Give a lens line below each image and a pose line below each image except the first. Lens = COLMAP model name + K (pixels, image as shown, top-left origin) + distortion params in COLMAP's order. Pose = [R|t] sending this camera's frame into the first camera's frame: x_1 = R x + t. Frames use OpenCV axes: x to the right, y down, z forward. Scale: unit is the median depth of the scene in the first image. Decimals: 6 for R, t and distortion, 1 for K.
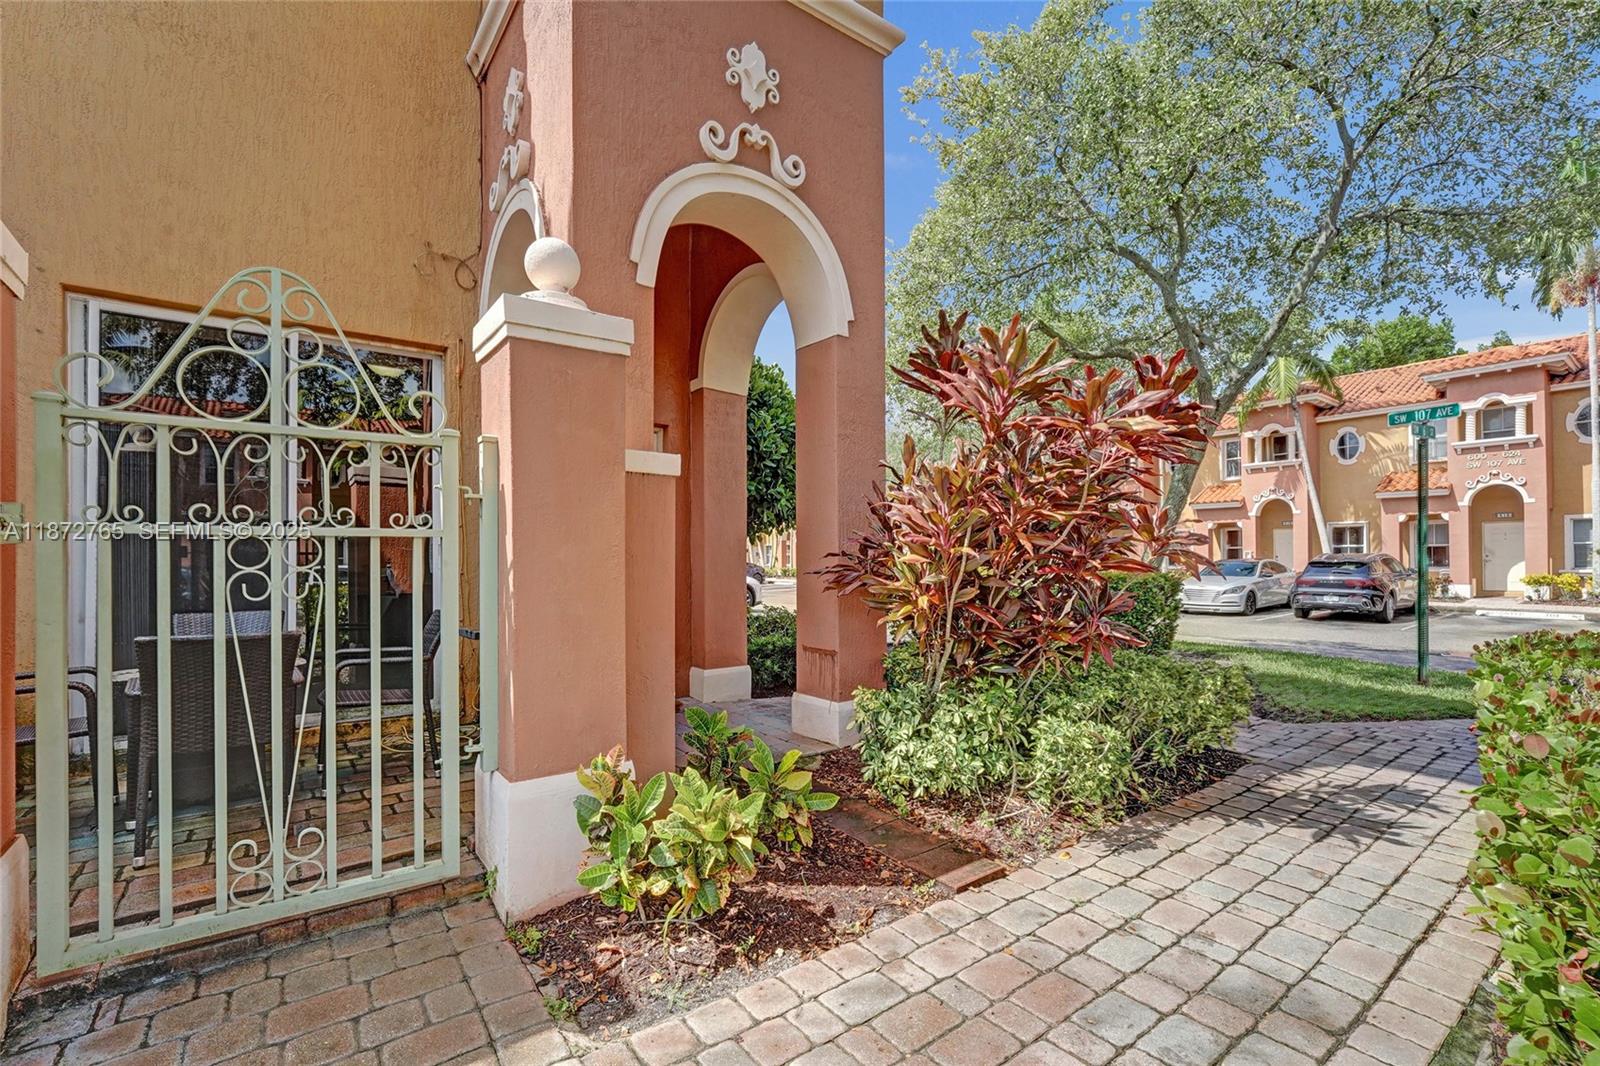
lens RADIAL K [[679.9, 0, 792.4], [0, 679.9, 544.5], [0, 0, 1]] dist [-0.002660, 0.000370]
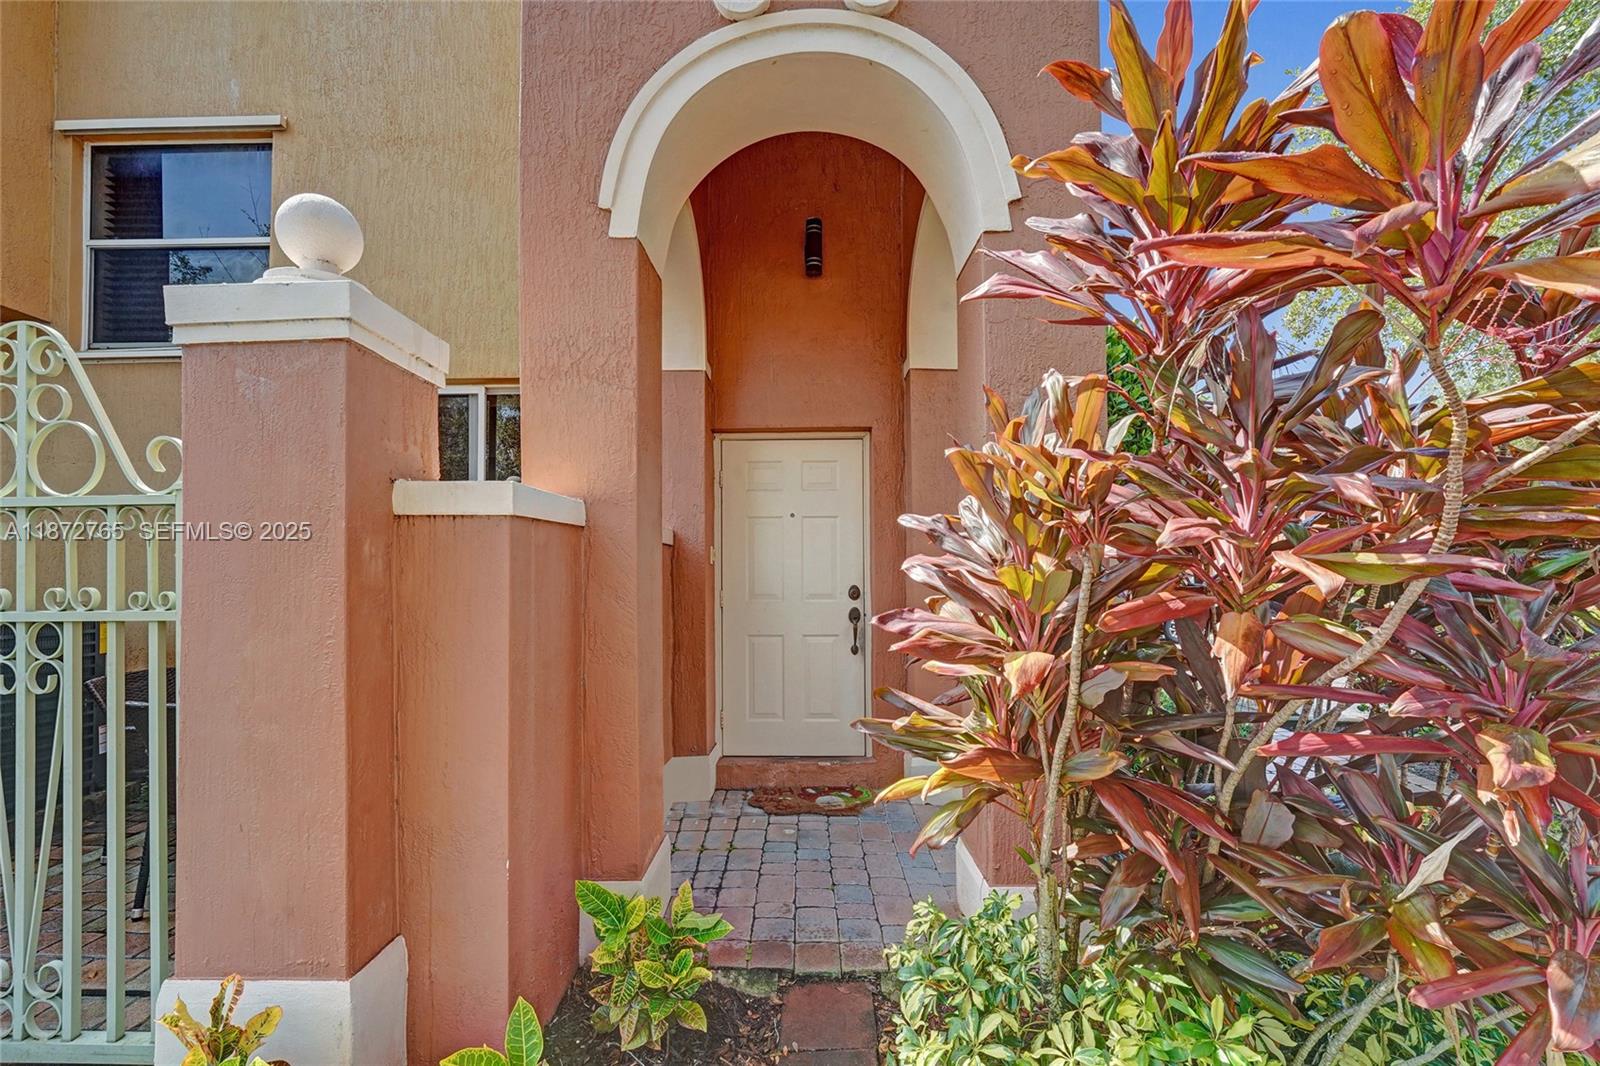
lens RADIAL K [[679.9, 0, 792.4], [0, 679.9, 544.5], [0, 0, 1]] dist [-0.002660, 0.000370]
pose [[0.791149, -0.024880, -0.611117, 0.350796], [0.018573, 0.999689, -0.016655, -0.048568], [0.611341, 0.001826, 0.791365, 0.561002]]
